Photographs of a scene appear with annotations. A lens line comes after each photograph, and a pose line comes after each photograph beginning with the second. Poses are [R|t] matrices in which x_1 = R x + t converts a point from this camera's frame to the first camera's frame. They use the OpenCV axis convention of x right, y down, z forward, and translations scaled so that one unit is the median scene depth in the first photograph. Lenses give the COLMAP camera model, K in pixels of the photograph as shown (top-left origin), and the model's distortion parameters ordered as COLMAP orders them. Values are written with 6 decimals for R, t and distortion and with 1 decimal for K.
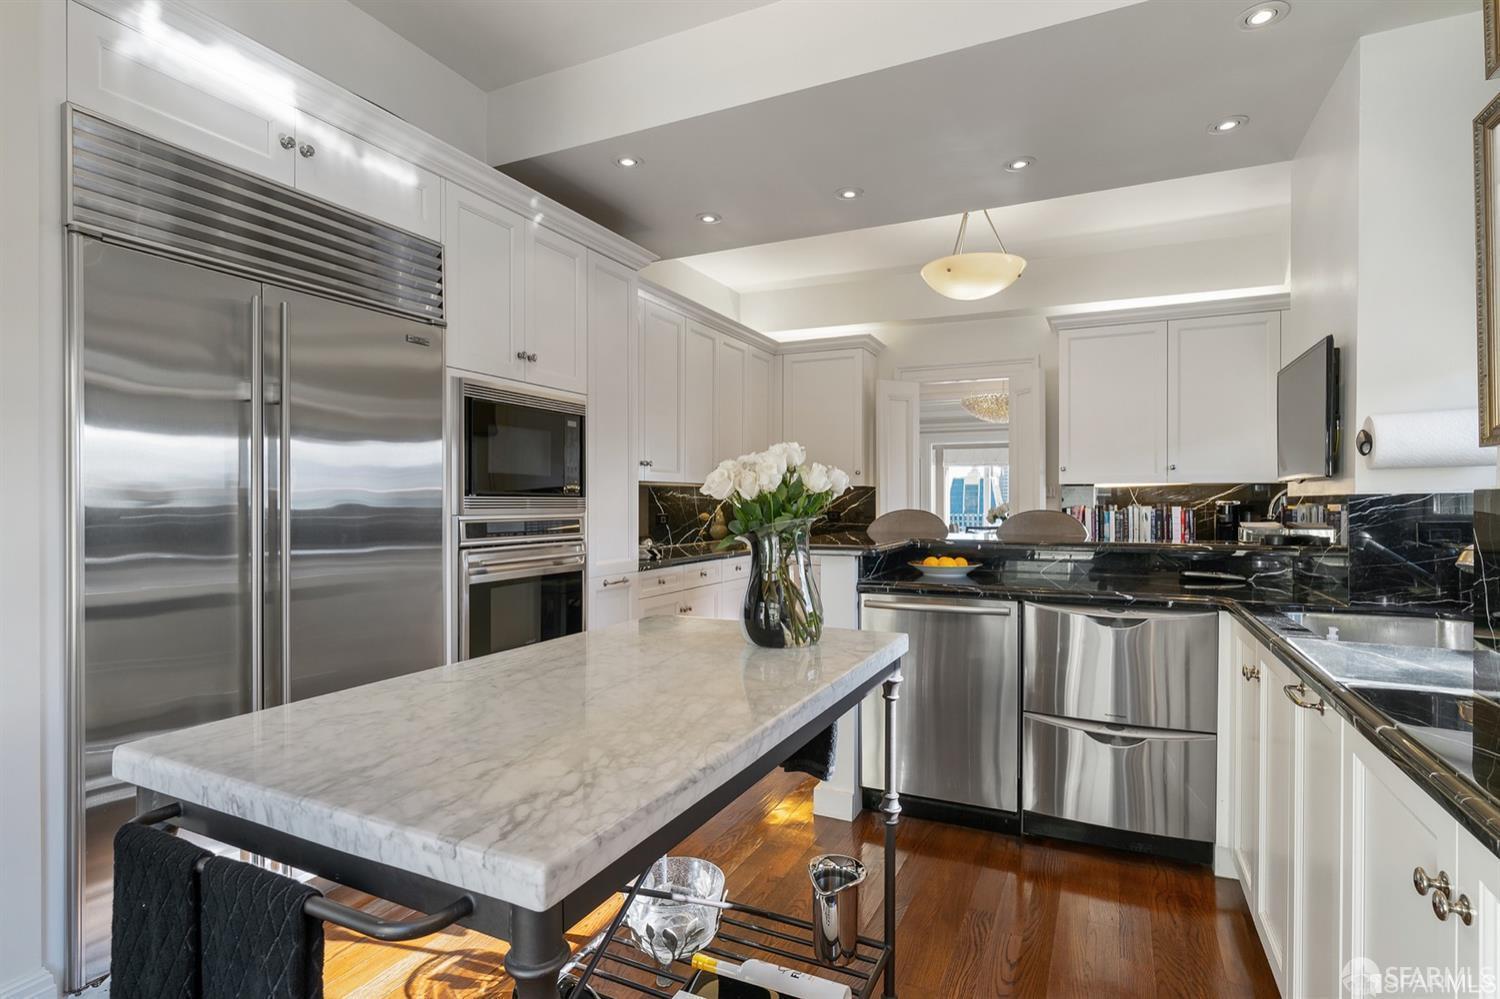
lens RADIAL K [[745.0, 0, 750.0], [0, 745.0, 499.5], [0, 0, 1]] dist [-0.001660, -0.000242]
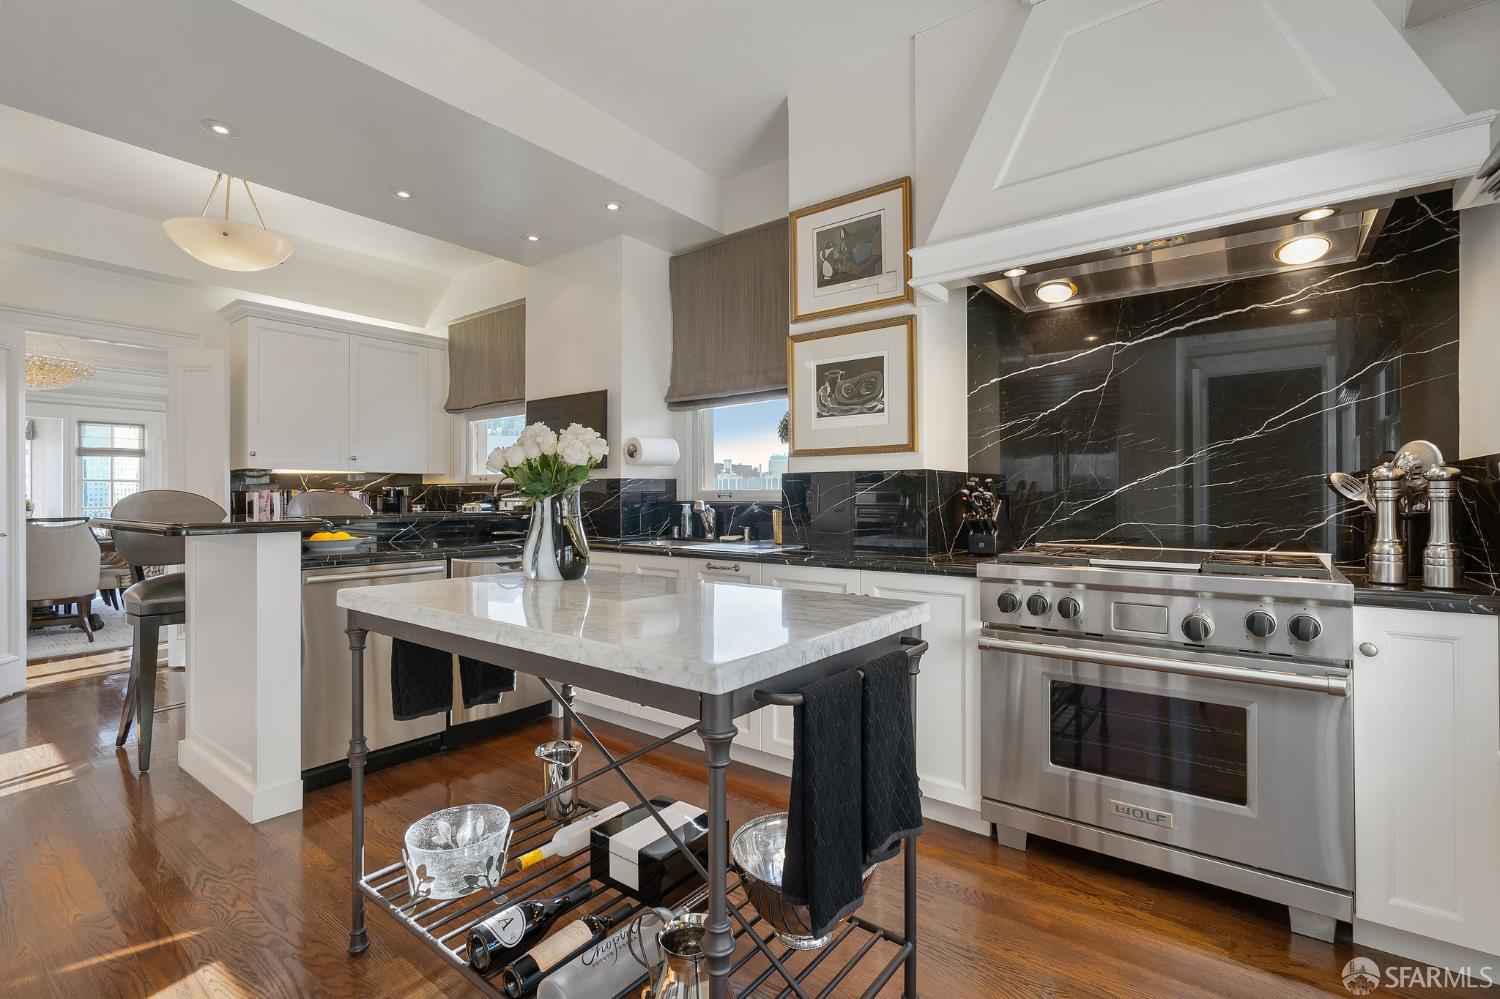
lens RADIAL K [[700.0, 0, 750.0], [0, 700.0, 499.5], [0, 0, 1]] dist [0.000397, 0.000031]
pose [[0.205062, -0.009530, 0.978703, -0.694014], [0.001893, 0.999955, 0.009341, 0.024328], [-0.978747, -0.000063, 0.205071, 0.272370]]
